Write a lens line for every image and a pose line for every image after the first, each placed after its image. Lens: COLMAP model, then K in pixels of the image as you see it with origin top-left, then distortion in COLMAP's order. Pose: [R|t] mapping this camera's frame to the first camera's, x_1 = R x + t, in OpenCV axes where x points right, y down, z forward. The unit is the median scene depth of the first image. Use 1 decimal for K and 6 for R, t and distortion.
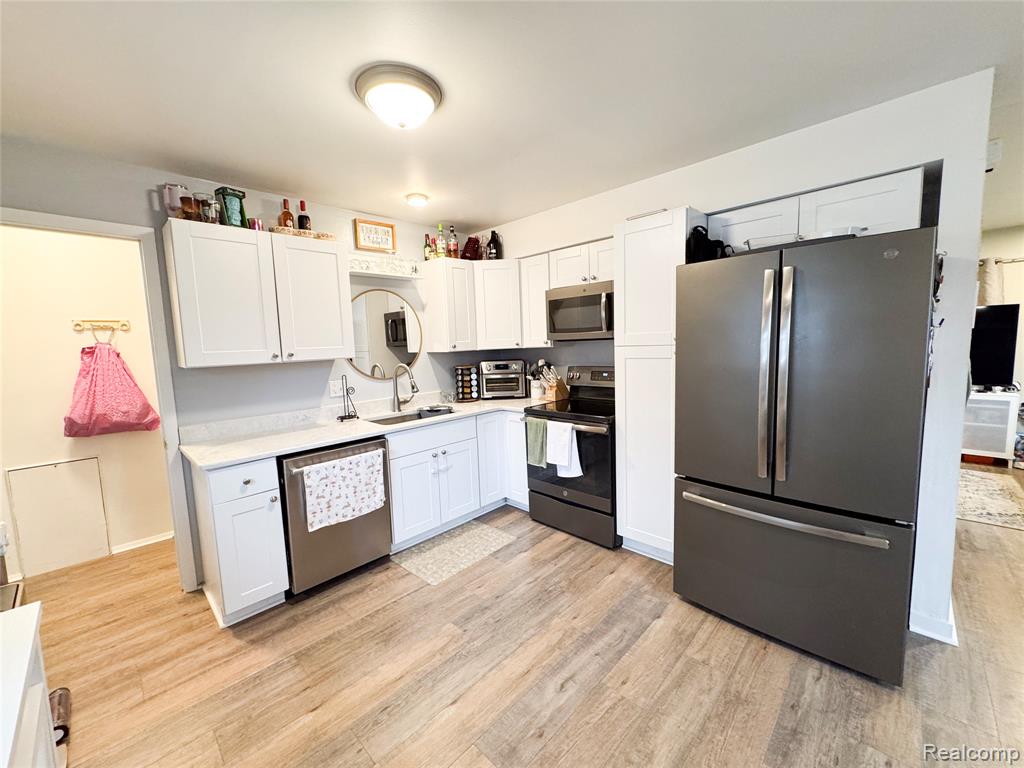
lens RADIAL K [[406.5, 0, 512.9], [0, 406.5, 384.1], [0, 0, 1]] dist [-0.005812, 0.000605]
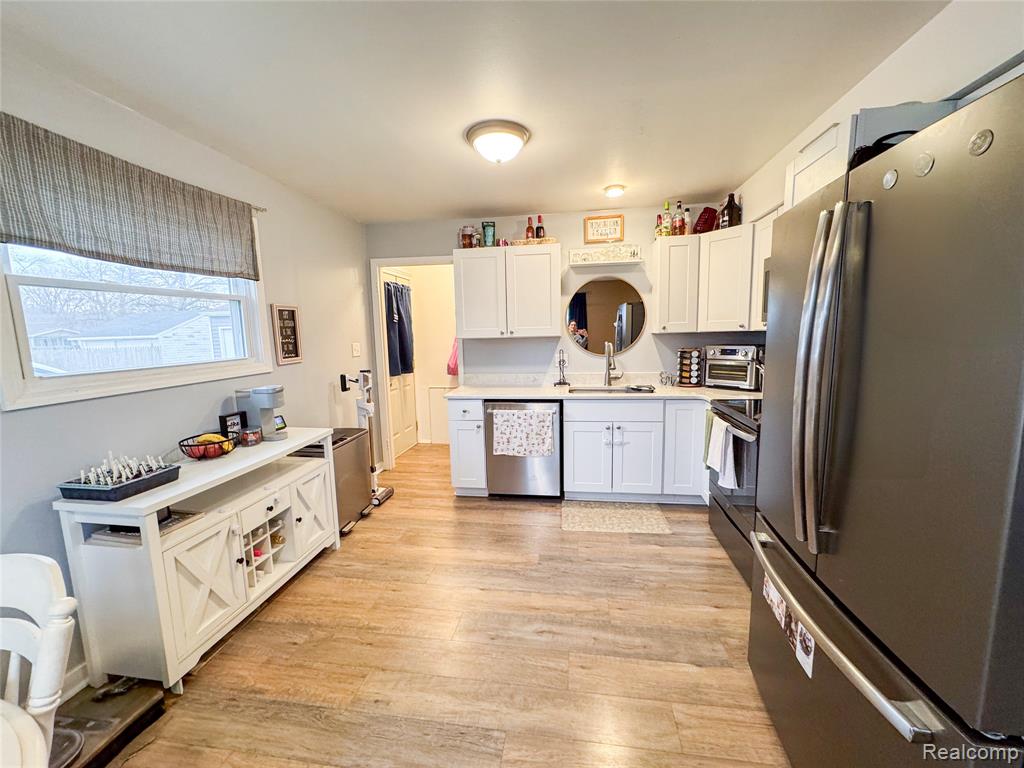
lens RADIAL K [[406.5, 0, 515.9], [0, 406.5, 384.3], [0, 0, 1]] dist [-0.005812, 0.000605]
pose [[0.578869, 0.126556, -0.805539, 0.567833], [-0.081957, 0.991910, 0.096942, -0.028482], [0.811291, 0.009903, 0.584558, 0.169282]]
